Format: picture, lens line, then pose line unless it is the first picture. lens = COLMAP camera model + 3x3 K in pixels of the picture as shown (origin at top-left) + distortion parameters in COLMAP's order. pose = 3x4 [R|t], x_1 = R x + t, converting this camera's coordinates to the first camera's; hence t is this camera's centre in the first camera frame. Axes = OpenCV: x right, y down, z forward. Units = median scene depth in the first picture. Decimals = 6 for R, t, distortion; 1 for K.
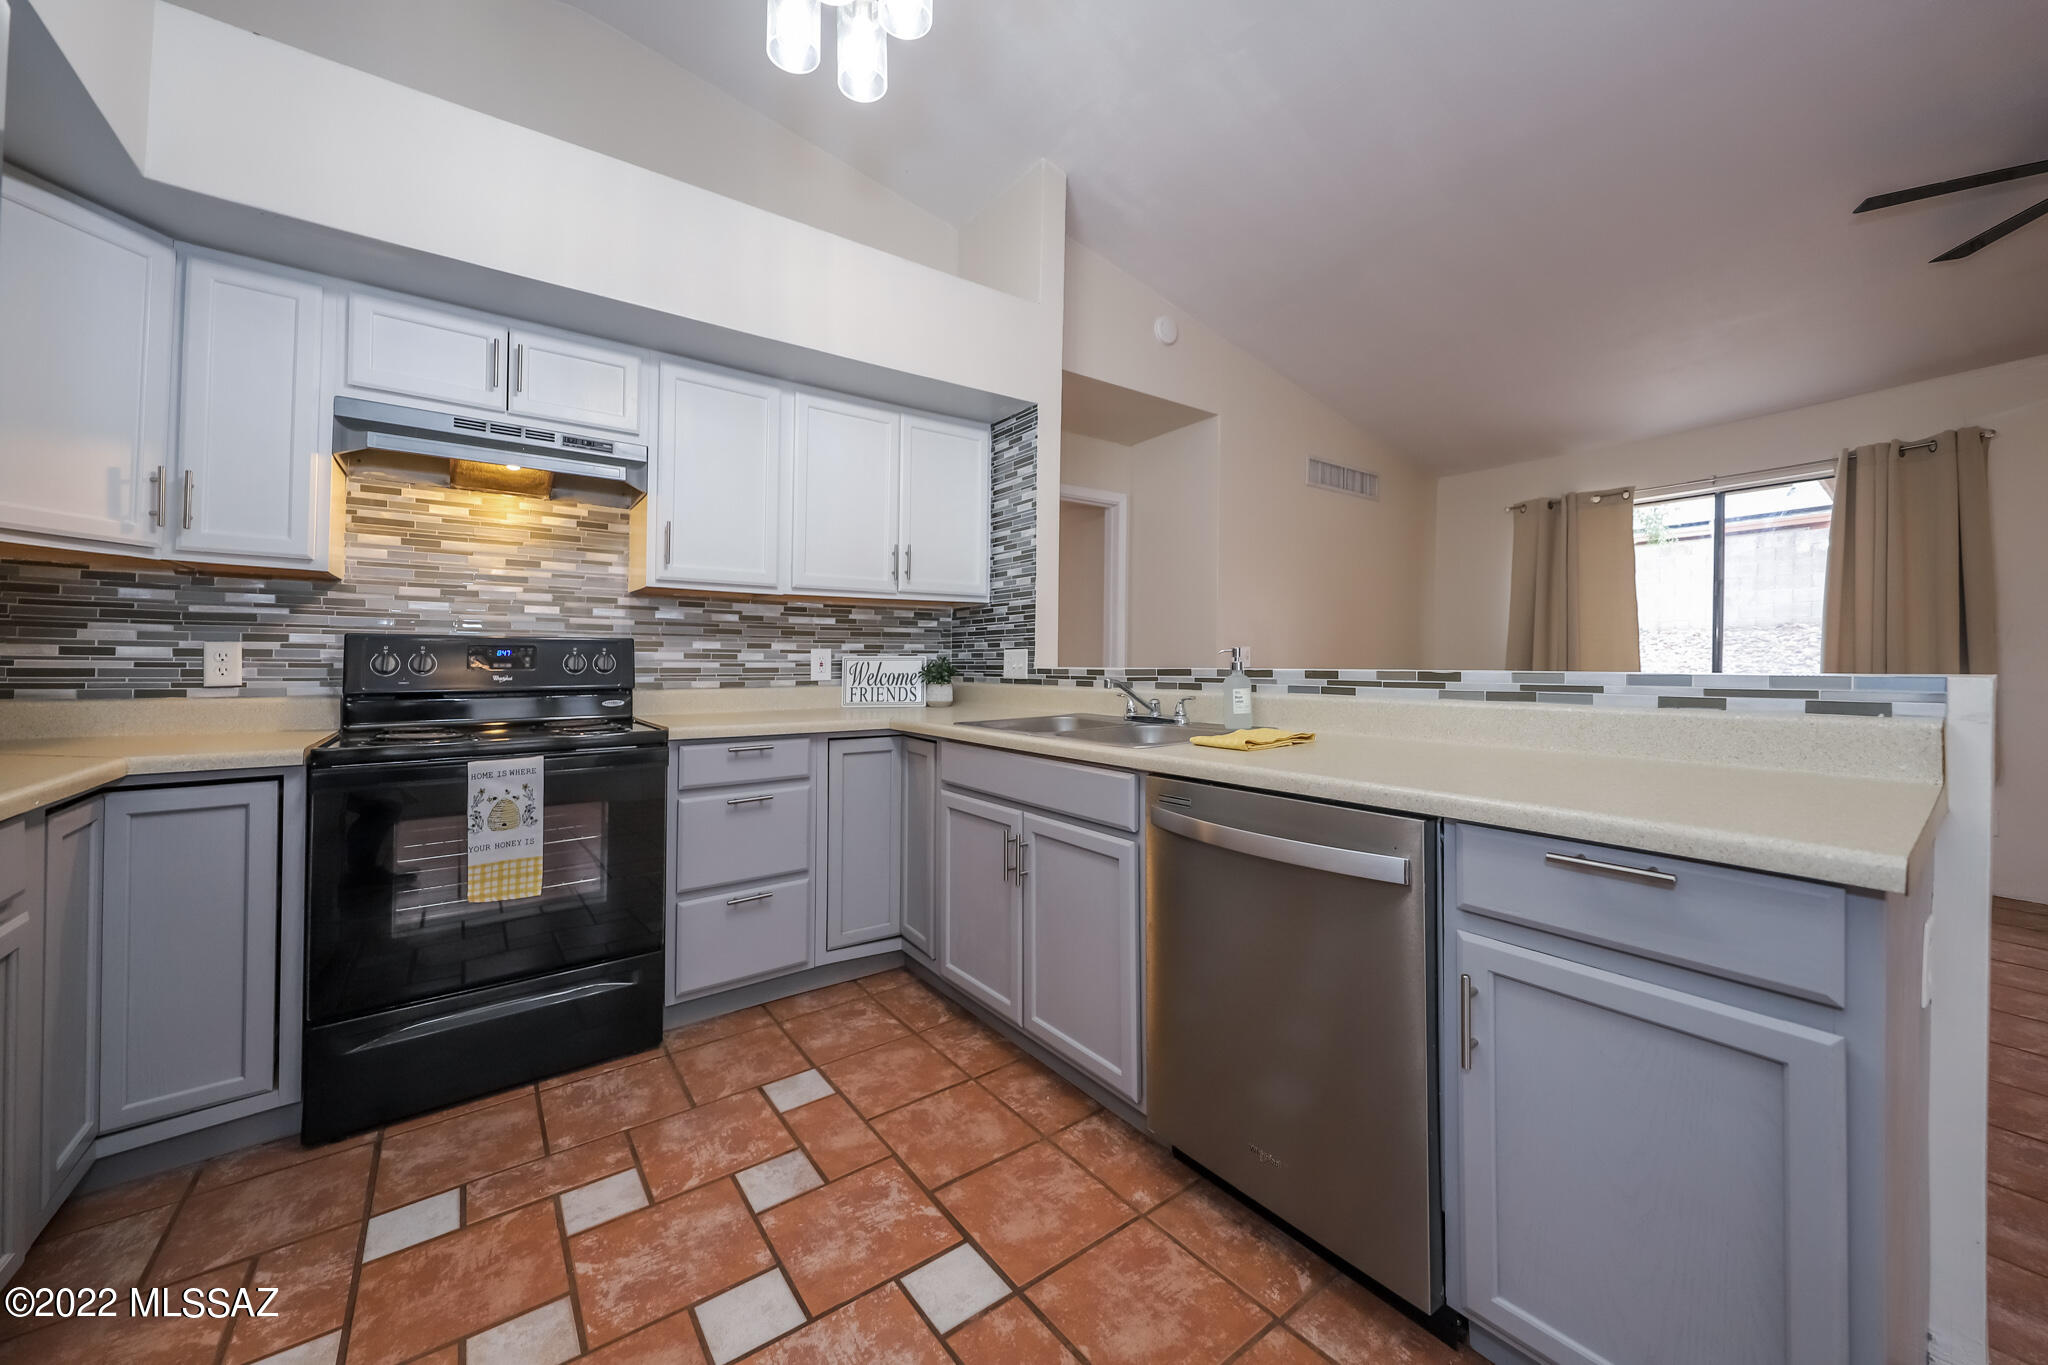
lens RADIAL K [[729.9, 0, 1004.9], [0, 729.9, 644.2], [0, 0, 1]] dist [-0.011900, -0.001575]
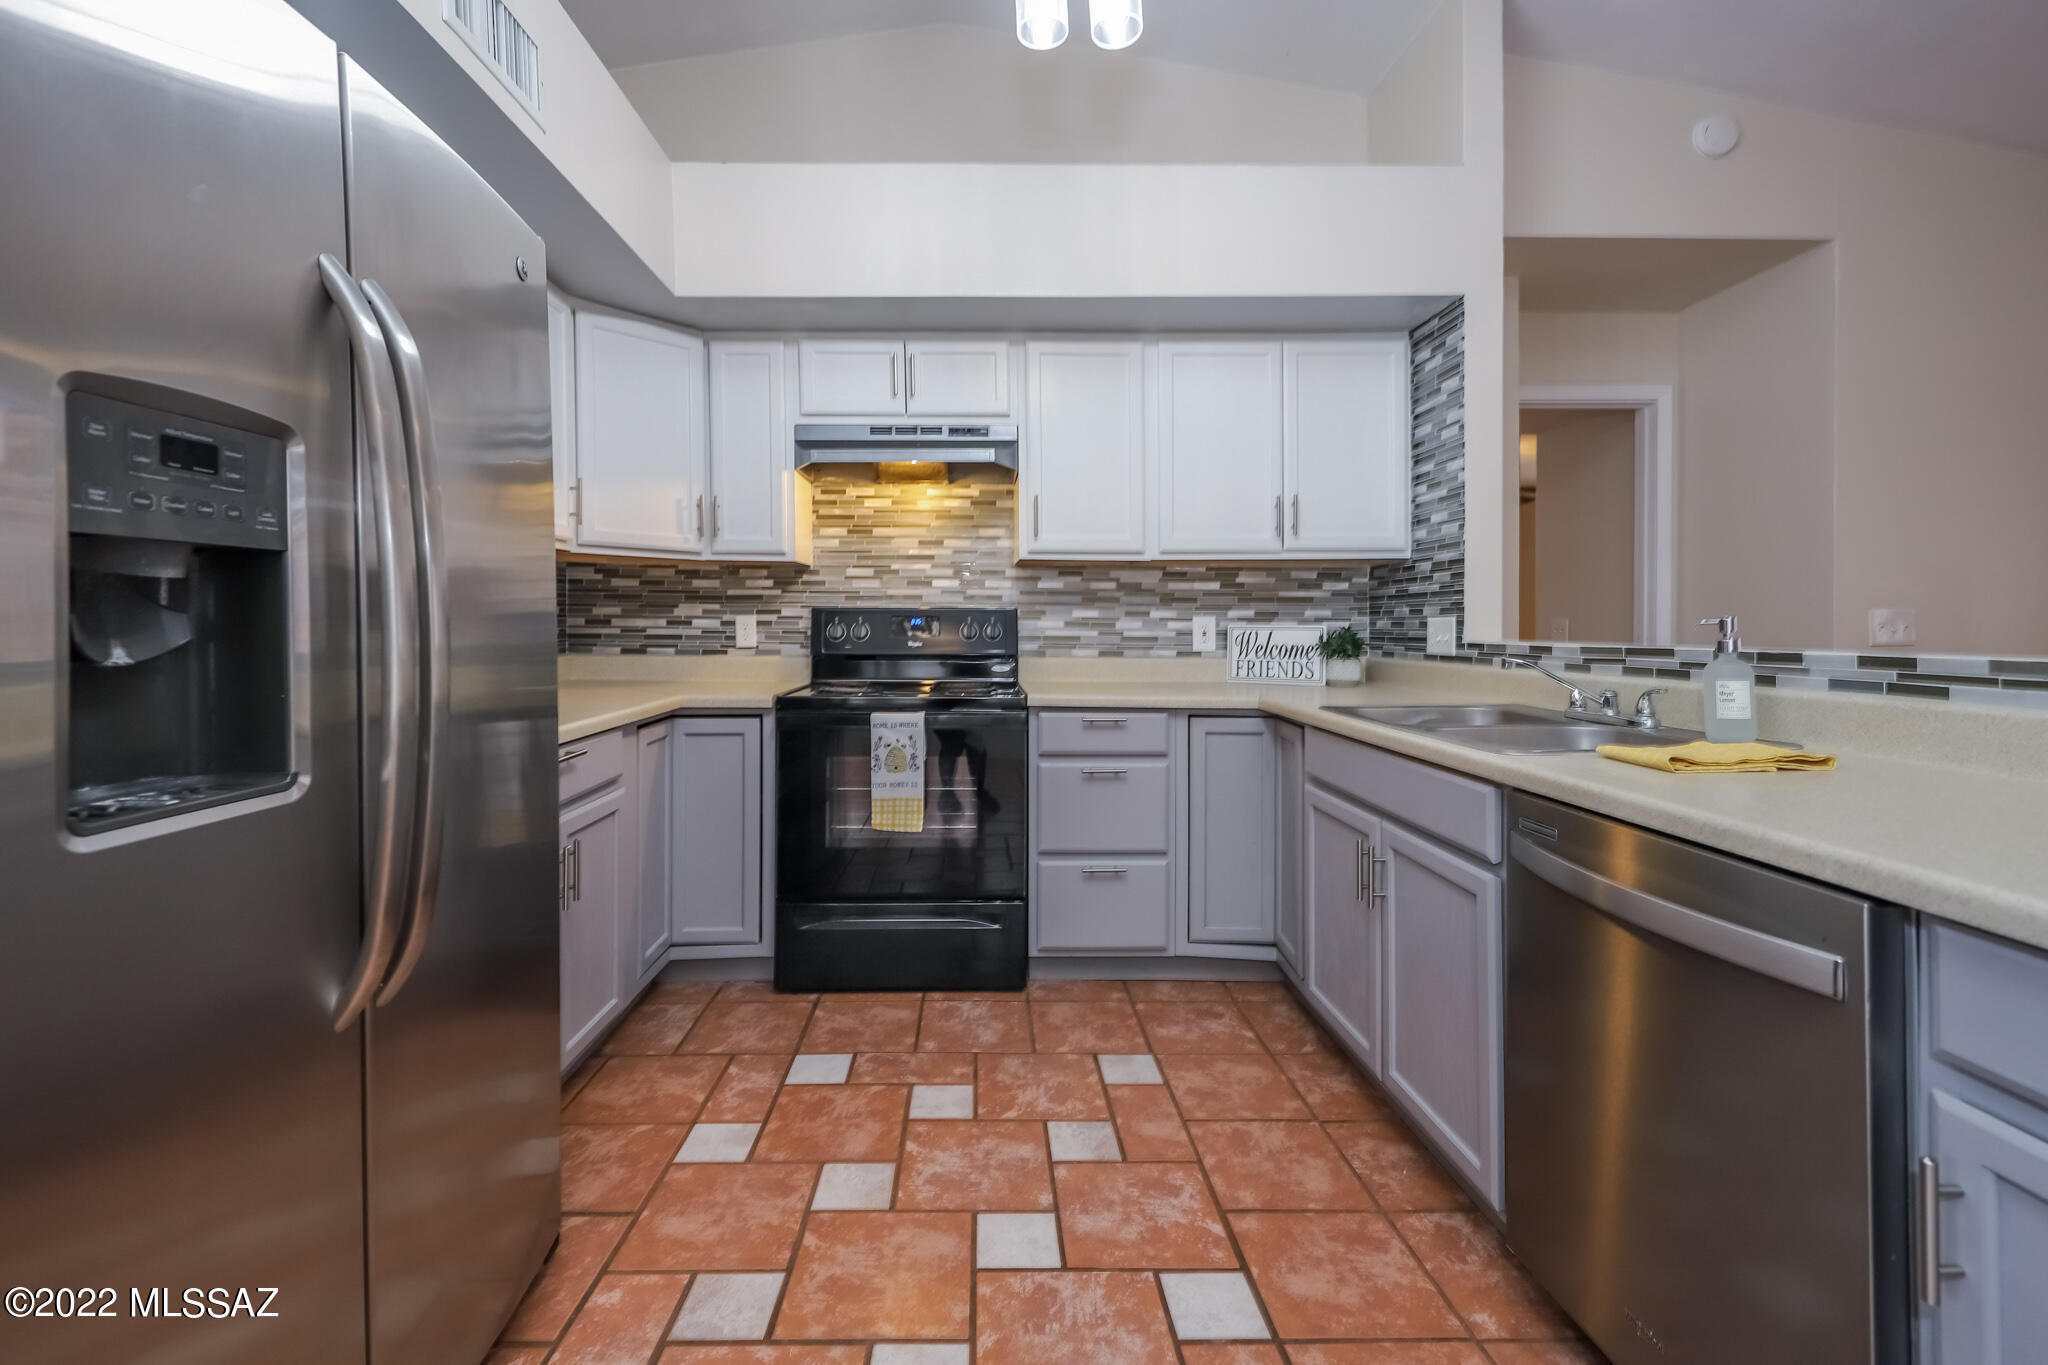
lens RADIAL K [[820.2, 0, 965.0], [0, 820.2, 631.1], [0, 0, 1]] dist [-0.033423, -0.002345]
pose [[0.800745, 0.006840, -0.598966, 0.135866], [0.012441, 0.999529, 0.028046, -0.008657], [0.598876, -0.029910, 0.800283, 0.003804]]
